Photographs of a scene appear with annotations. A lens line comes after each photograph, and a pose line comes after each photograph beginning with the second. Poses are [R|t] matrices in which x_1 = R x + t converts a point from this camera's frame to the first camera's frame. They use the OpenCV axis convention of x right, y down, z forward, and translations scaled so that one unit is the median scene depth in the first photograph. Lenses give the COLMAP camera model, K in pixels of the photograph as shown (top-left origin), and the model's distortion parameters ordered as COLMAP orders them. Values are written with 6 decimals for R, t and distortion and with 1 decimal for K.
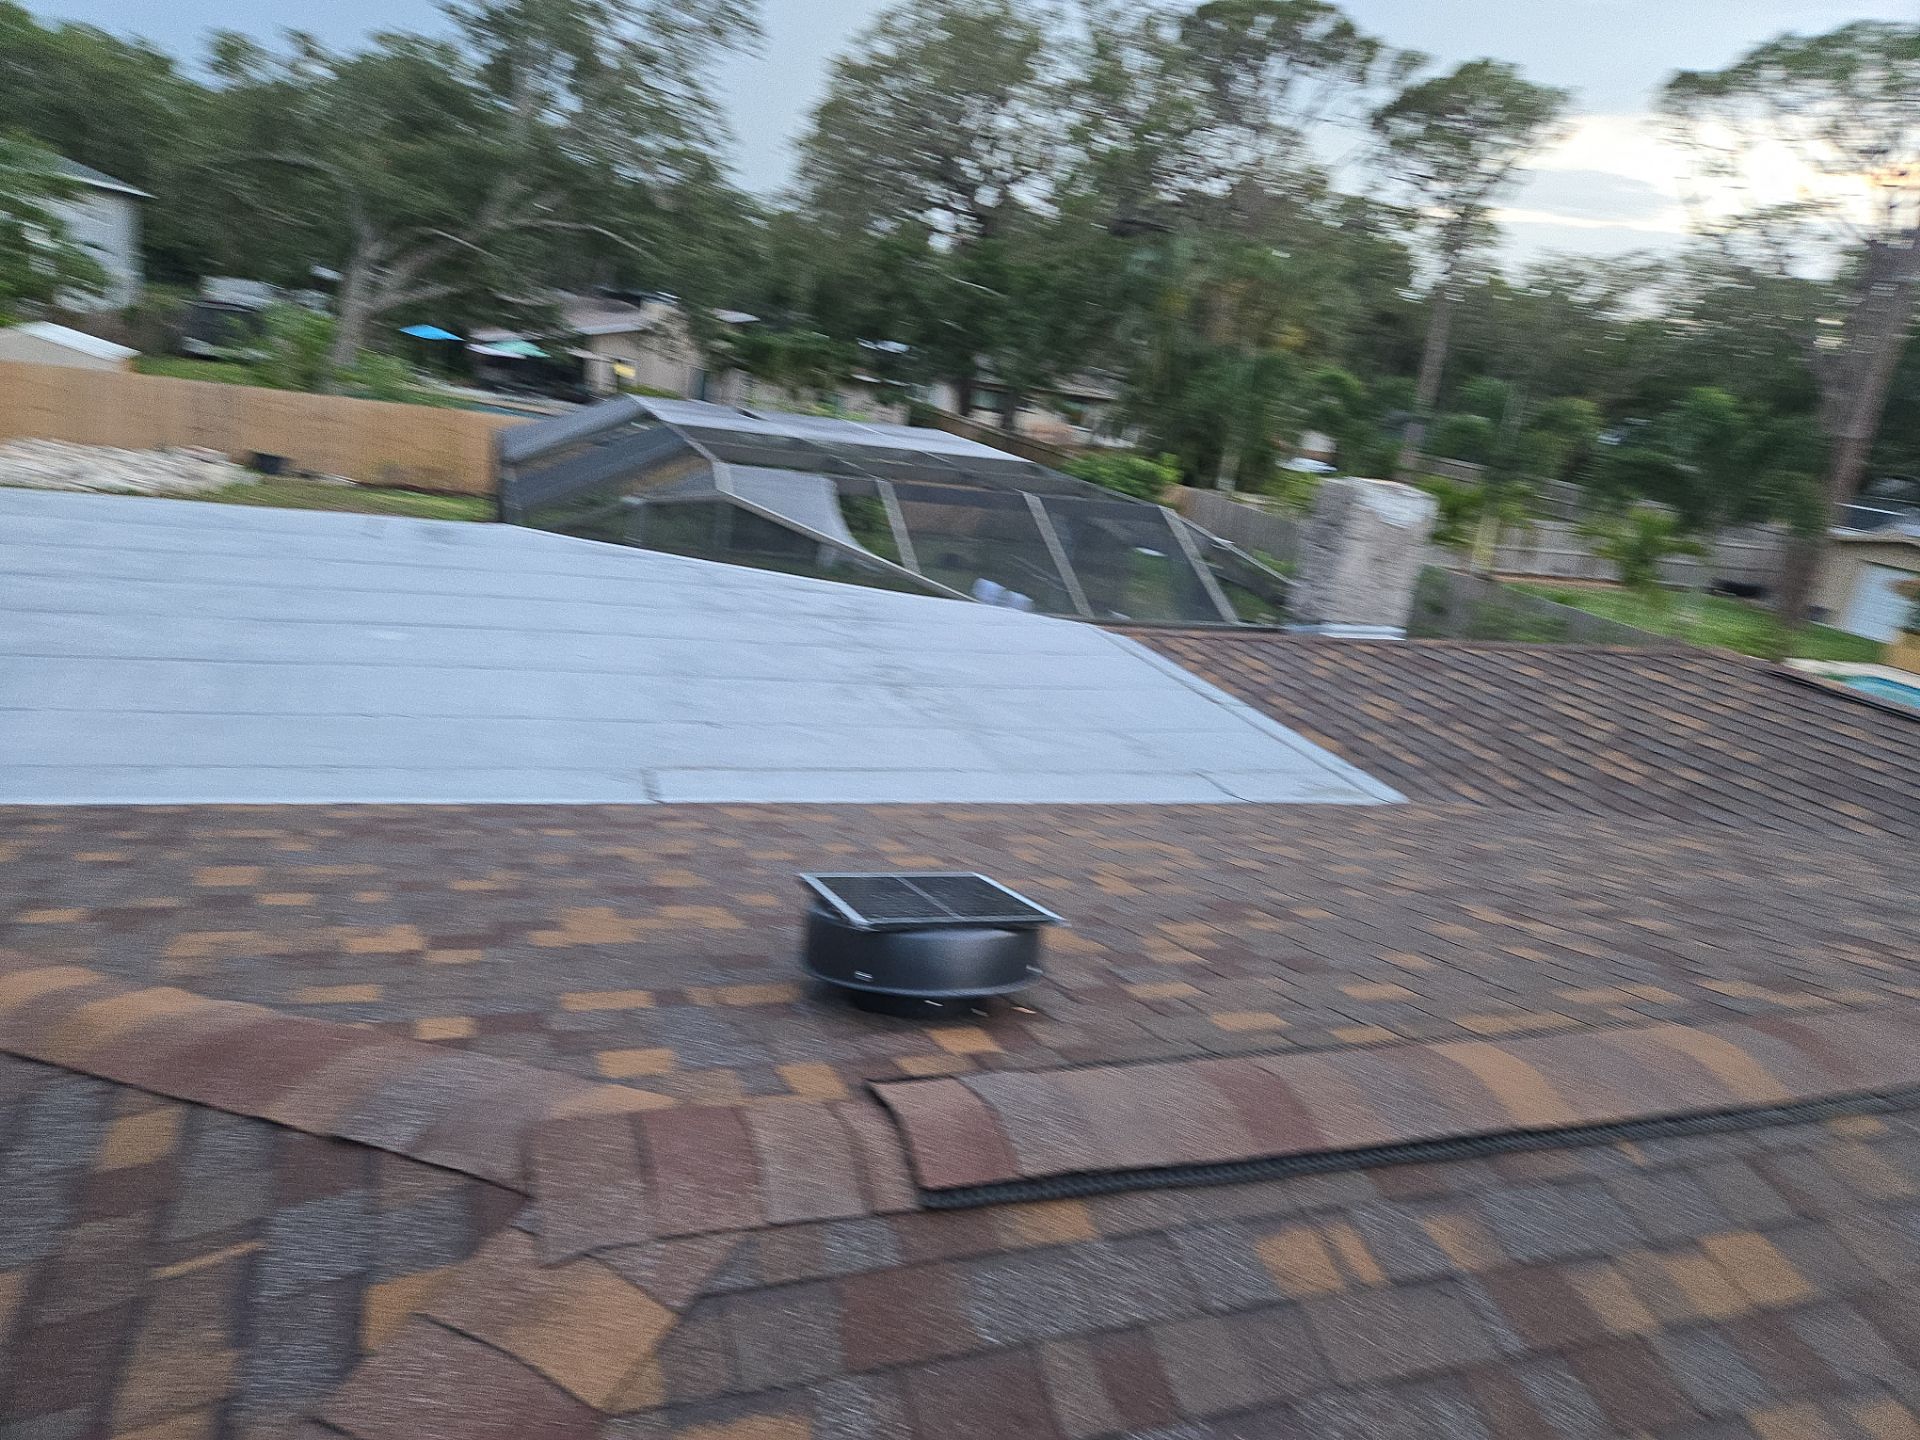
lens RADIAL K [[1268.7, 0, 954.6], [0, 1268.7, 742.7], [0, 0, 1]] dist [0.069509, -0.056615]
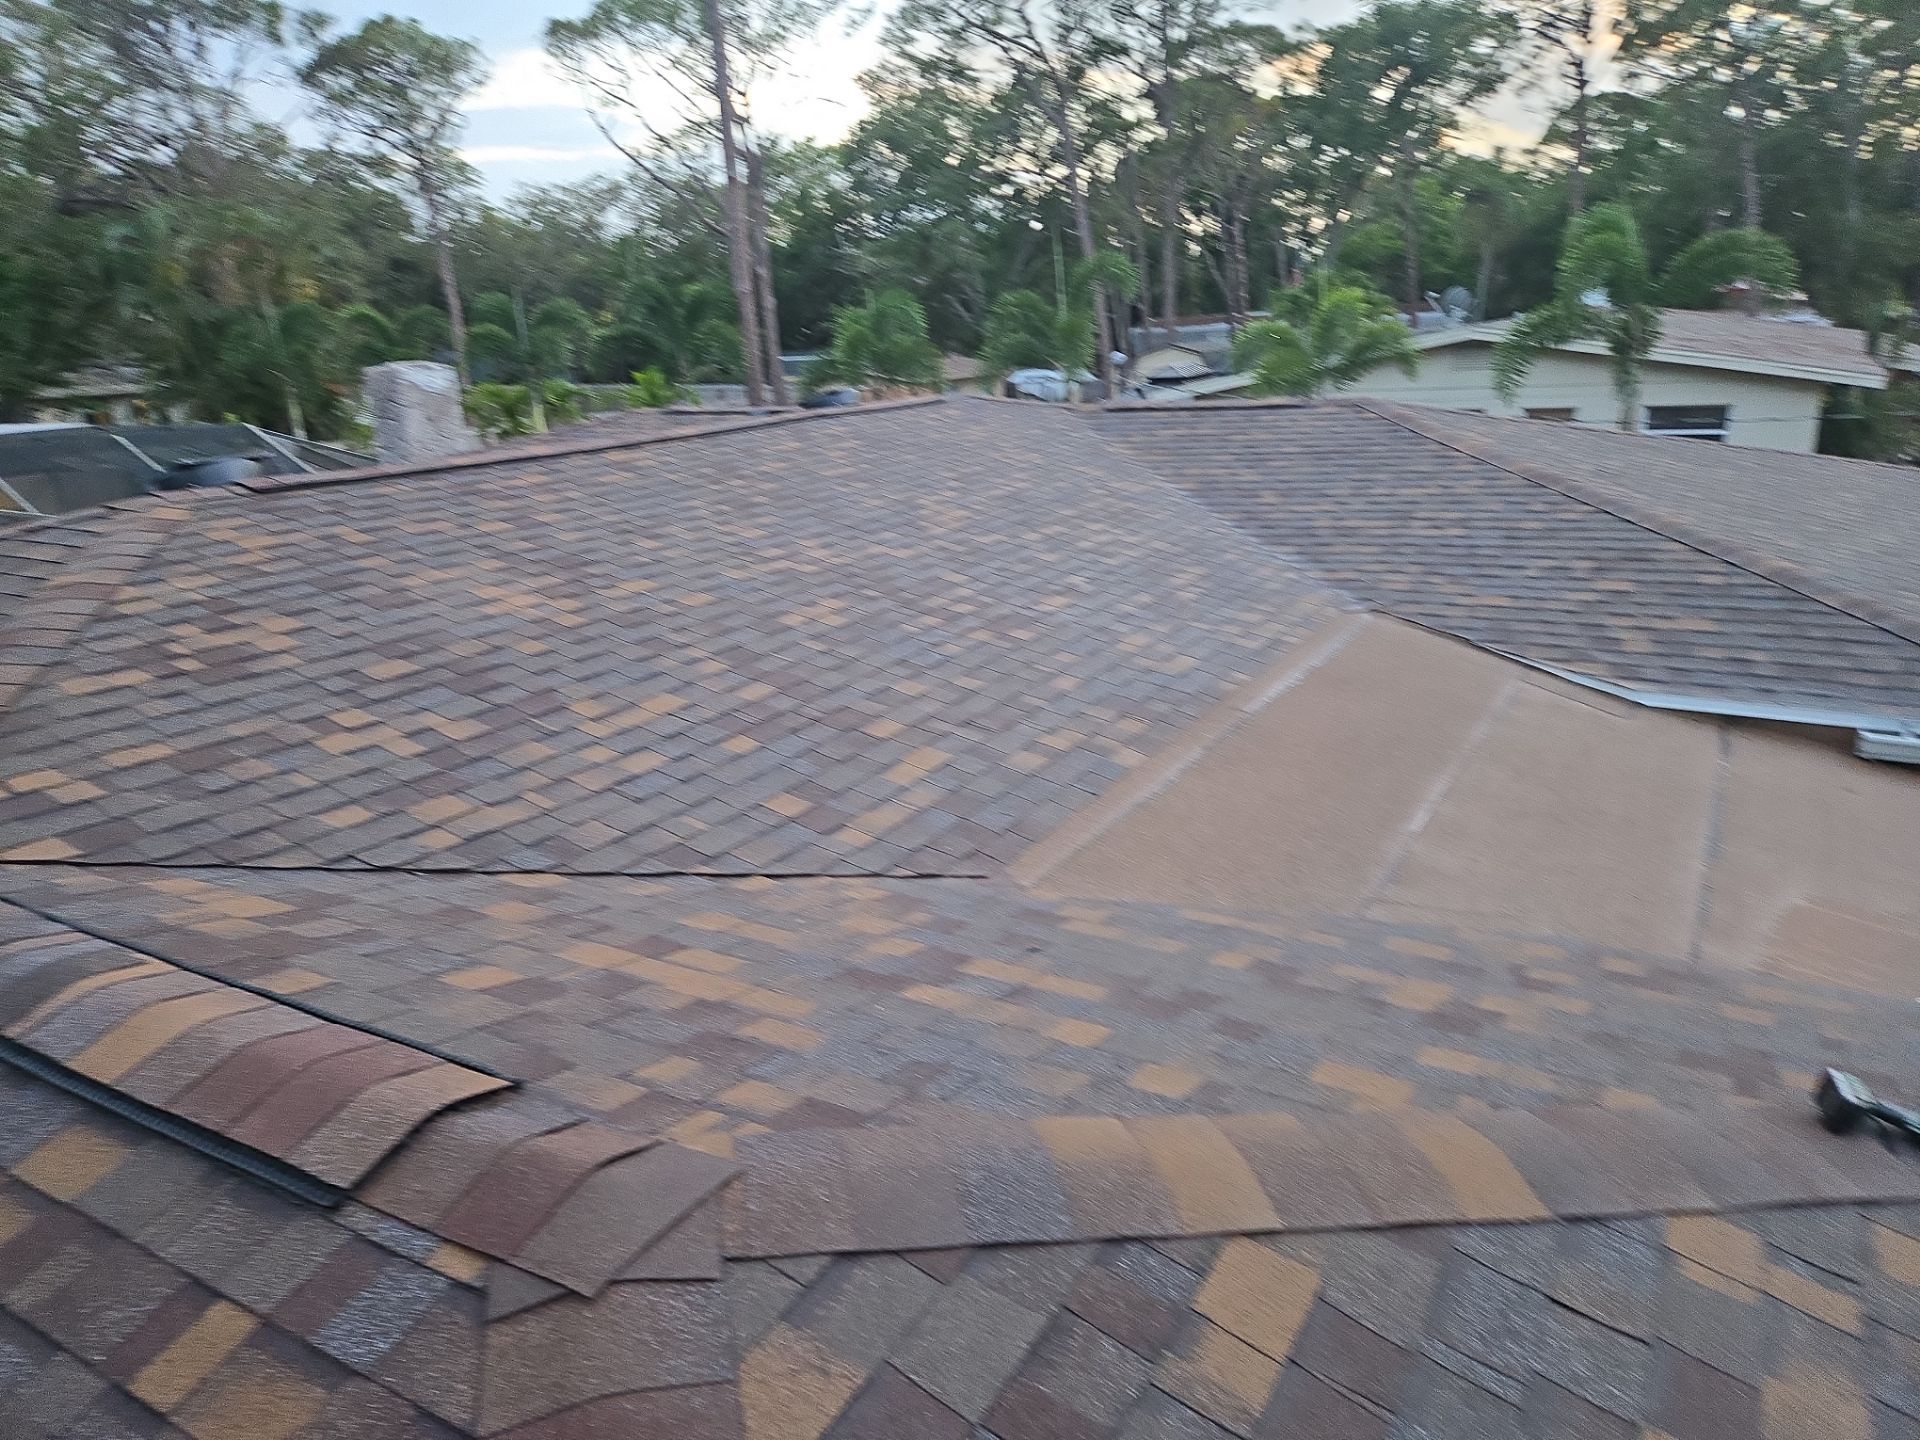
lens RADIAL K [[1268.7, 0, 960.9], [0, 1268.7, 729.6], [0, 0, 1]] dist [0.069509, -0.056615]
pose [[0.760011, -0.351928, 0.546379, -0.103359], [0.335900, 0.932412, 0.133340, 0.171315], [-0.556376, 0.082189, 0.826856, -0.413933]]
